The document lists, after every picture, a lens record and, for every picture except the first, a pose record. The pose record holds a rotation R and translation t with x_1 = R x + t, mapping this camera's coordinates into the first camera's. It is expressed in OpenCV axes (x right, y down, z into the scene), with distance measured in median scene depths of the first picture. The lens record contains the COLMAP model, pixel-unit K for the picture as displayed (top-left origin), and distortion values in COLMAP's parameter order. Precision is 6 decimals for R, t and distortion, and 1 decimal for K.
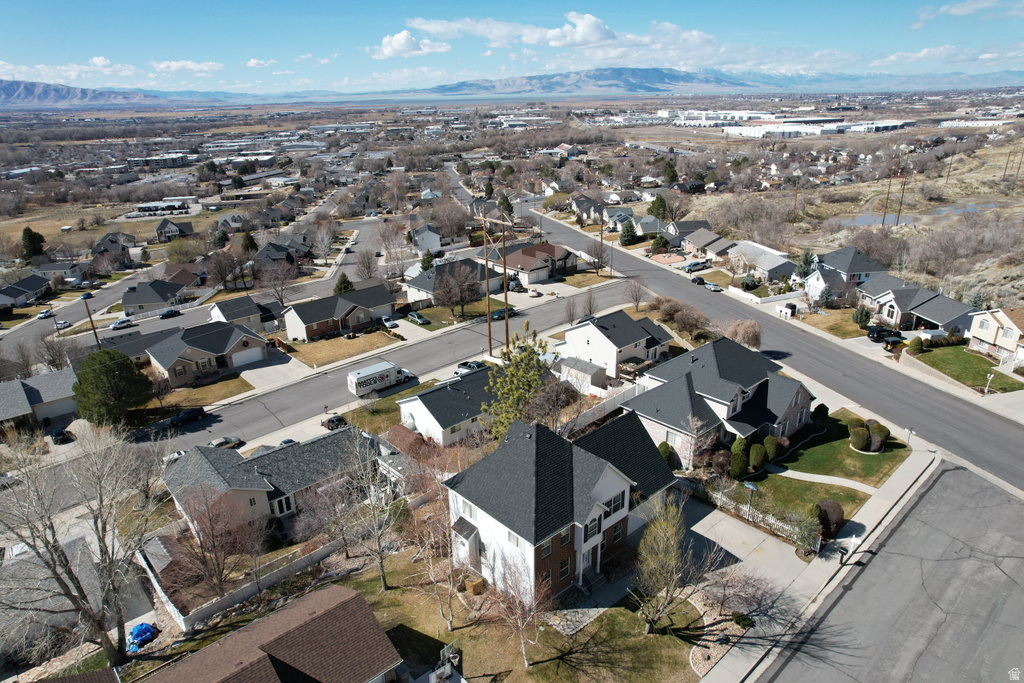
lens RADIAL K [[655.6, 0, 510.5], [0, 655.6, 344.3], [0, 0, 1]] dist [-0.078541, 0.071355]
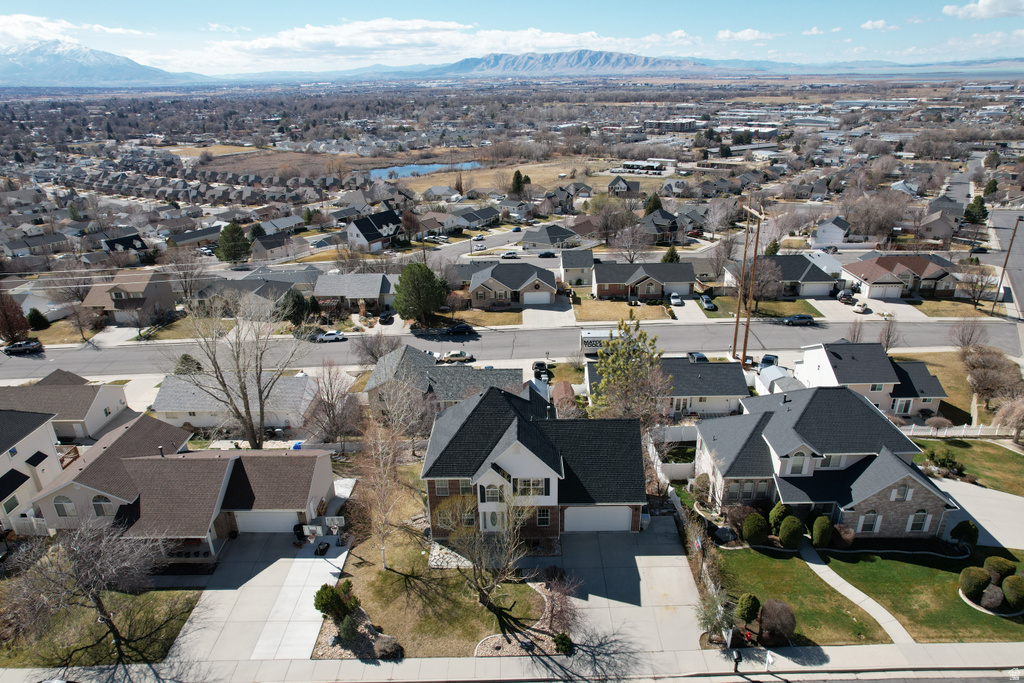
lens RADIAL K [[655.6, 0, 511.8], [0, 655.6, 343.2], [0, 0, 1]] dist [-0.078541, 0.071355]
pose [[0.736605, 0.266598, -0.621562, 0.283728], [-0.241861, 0.962091, 0.126031, -0.036164], [0.631599, 0.057496, 0.773160, 0.069793]]
